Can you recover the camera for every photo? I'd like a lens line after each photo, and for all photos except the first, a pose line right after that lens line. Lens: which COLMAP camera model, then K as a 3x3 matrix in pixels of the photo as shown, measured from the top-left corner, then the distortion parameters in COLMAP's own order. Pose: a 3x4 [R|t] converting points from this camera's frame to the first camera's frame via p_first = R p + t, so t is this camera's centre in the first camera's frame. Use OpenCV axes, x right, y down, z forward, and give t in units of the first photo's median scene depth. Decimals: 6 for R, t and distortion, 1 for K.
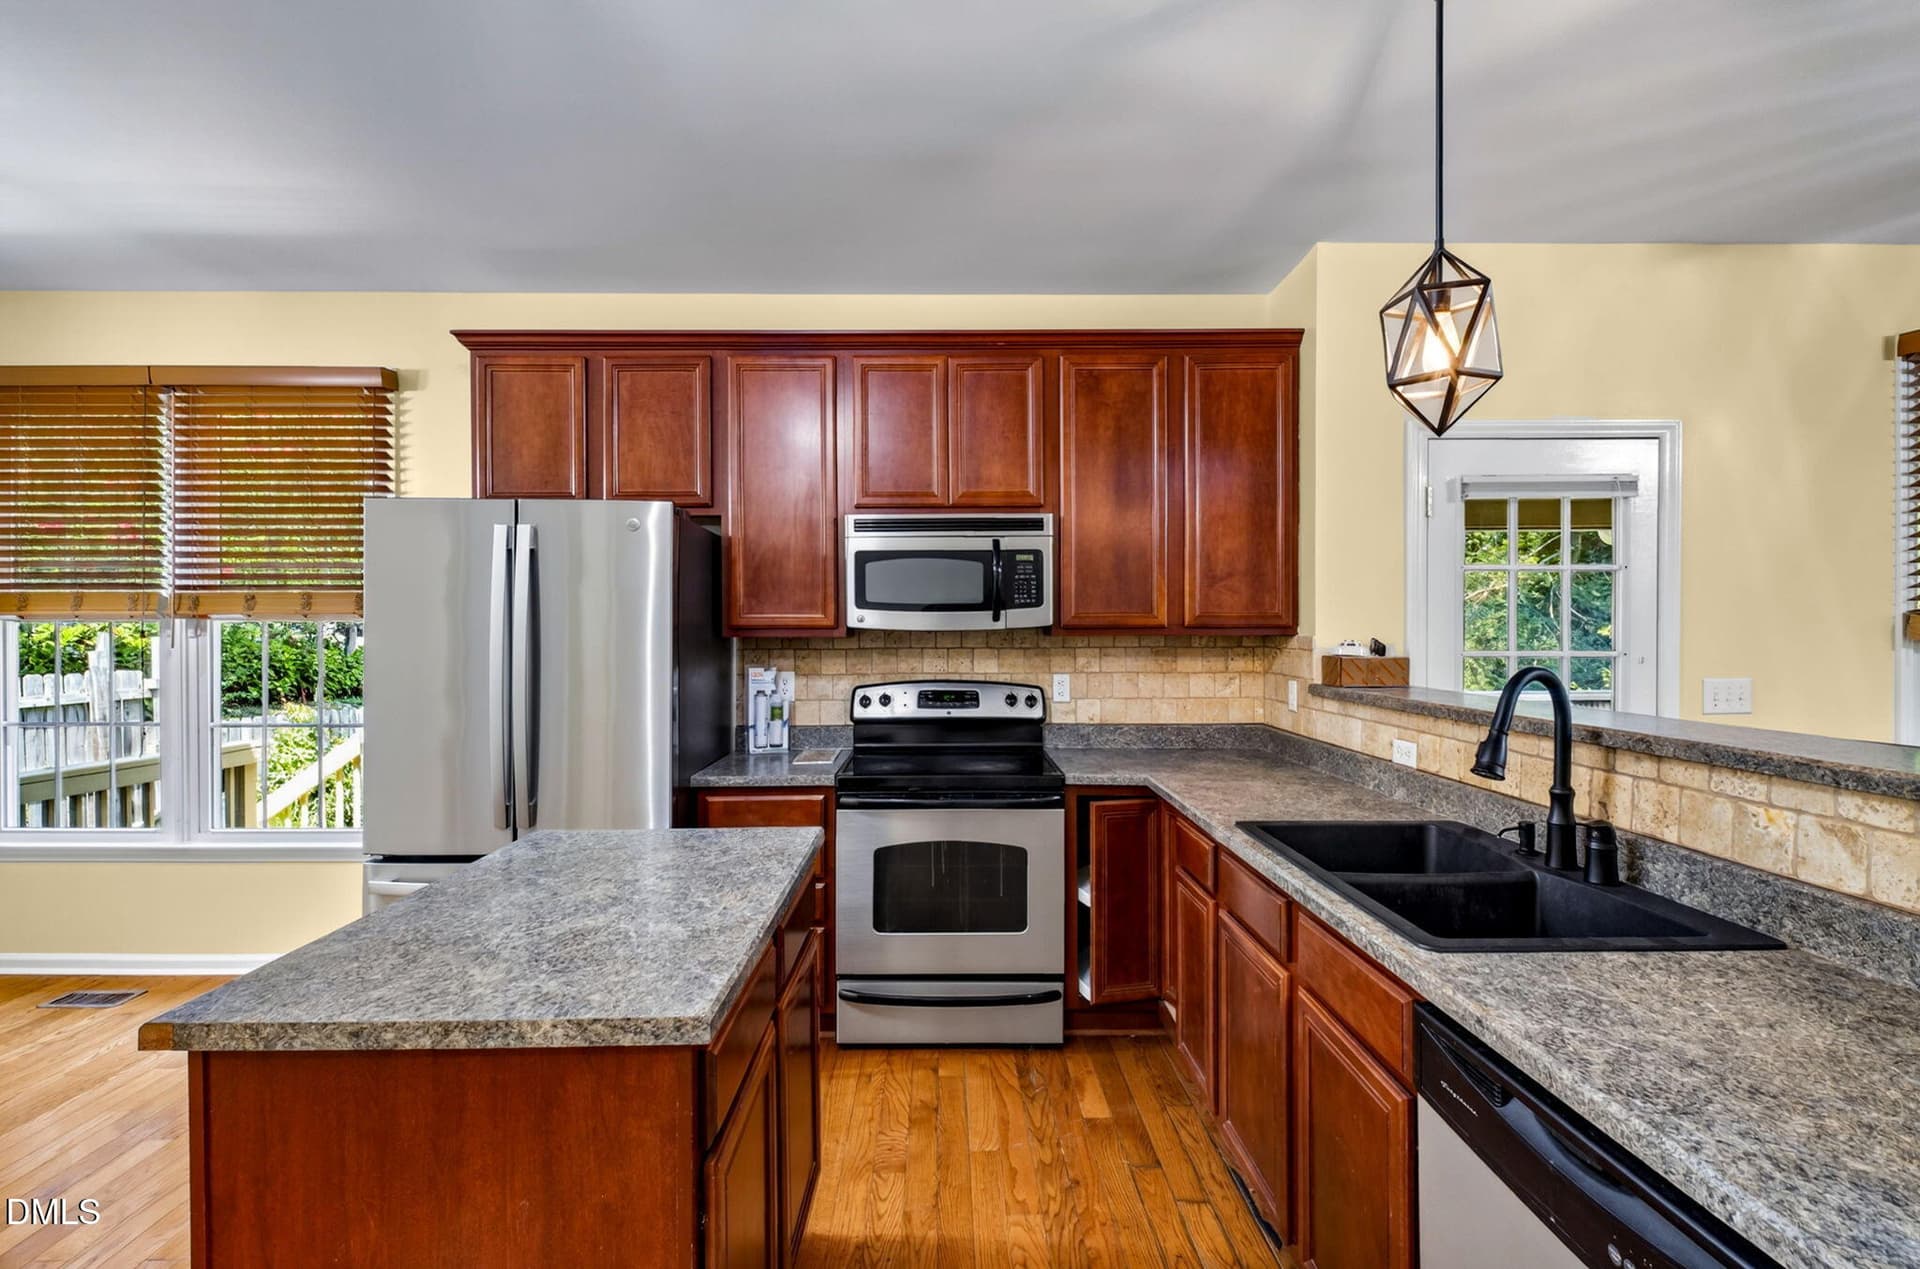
lens RADIAL K [[838.5, 0, 948.6], [0, 838.5, 643.9], [0, 0, 1]] dist [0.010378, -0.006202]
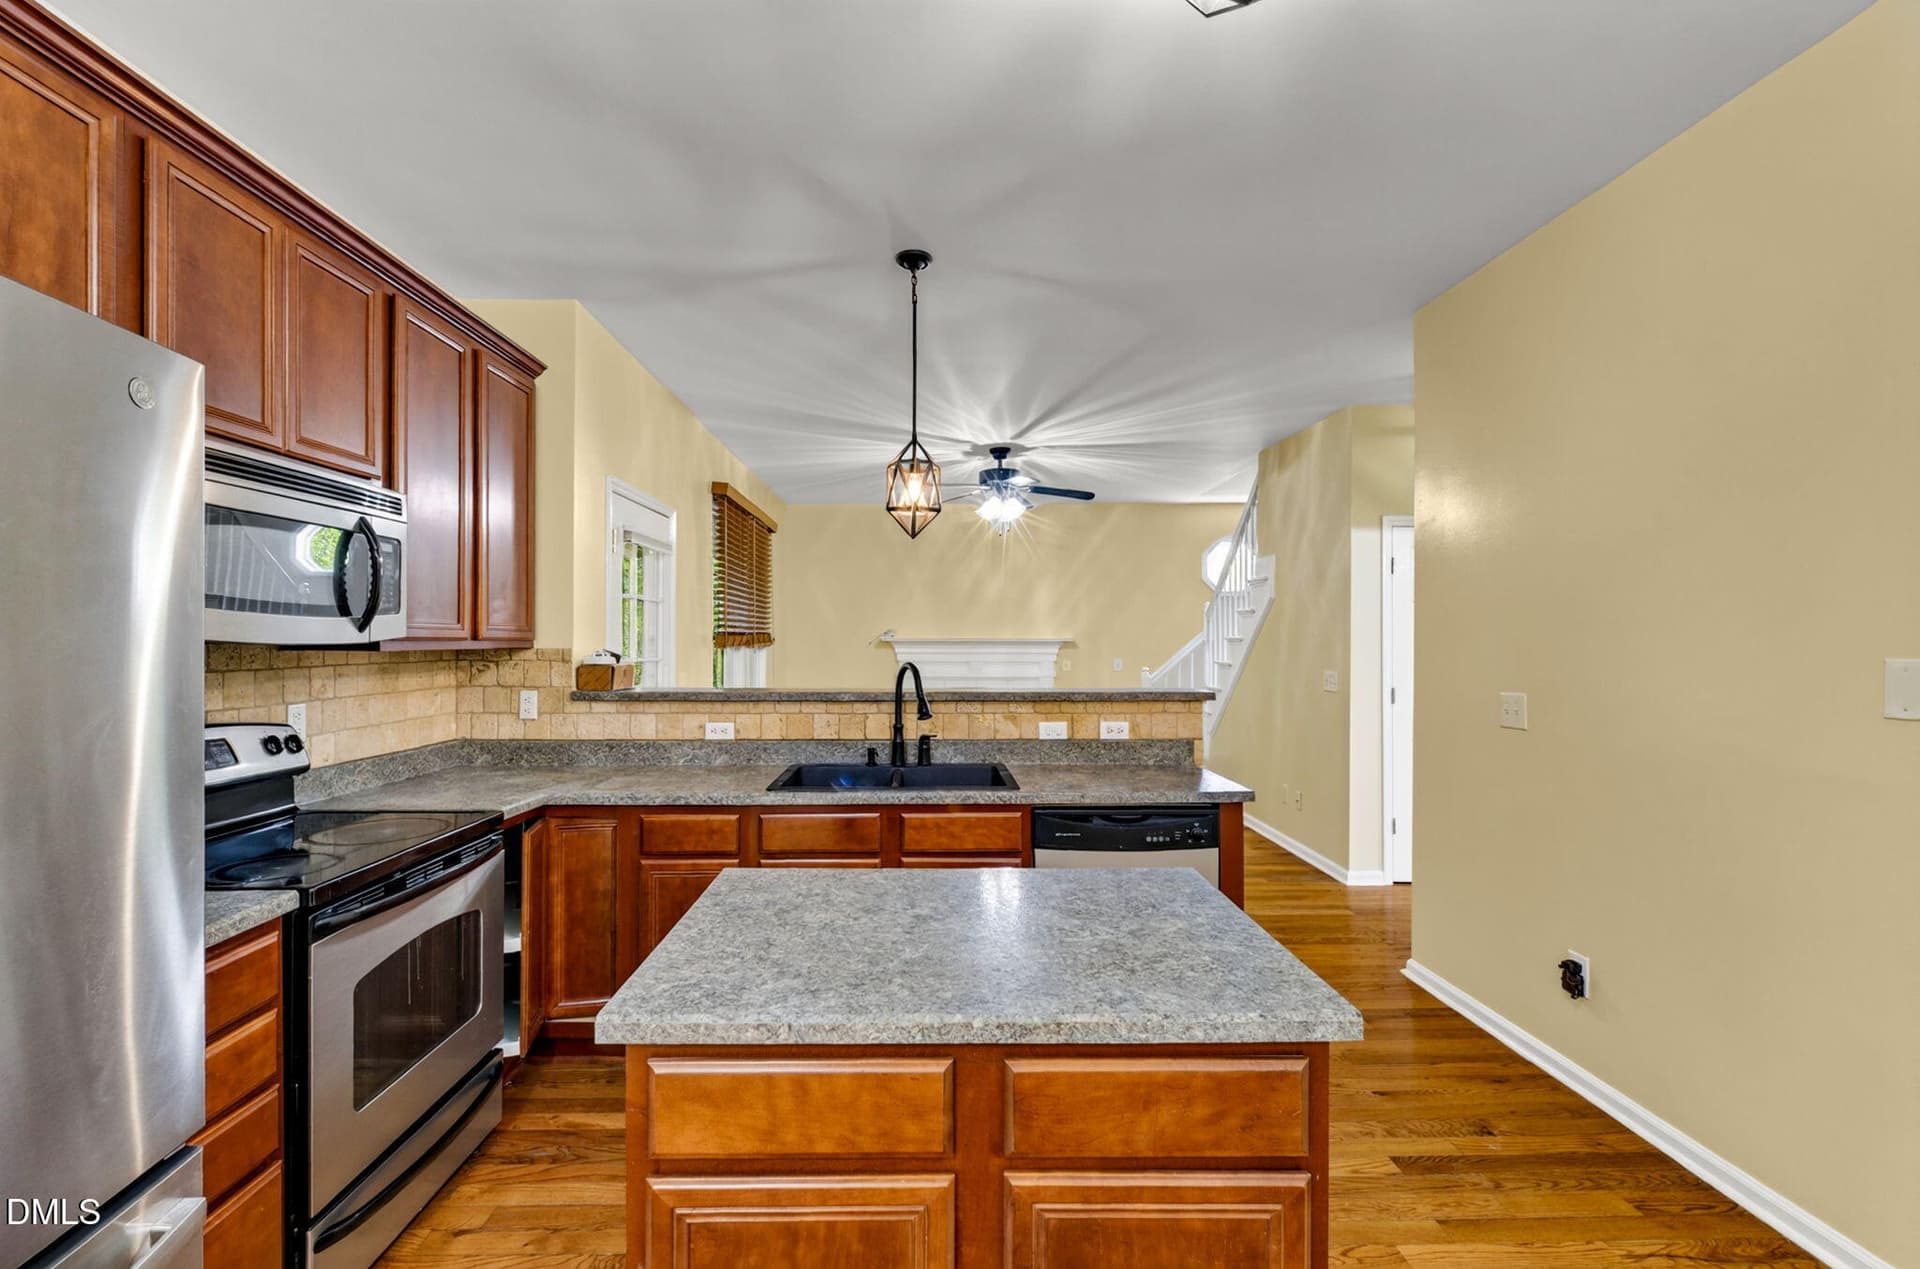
lens RADIAL K [[838.5, 0, 933.2], [0, 838.5, 642.2], [0, 0, 1]] dist [0.010378, -0.006202]
pose [[0.000252, 0.000997, 0.999999, -0.656434], [0.015970, 0.999872, -0.001001, -0.008116], [-0.999872, 0.015970, 0.000236, 0.497578]]
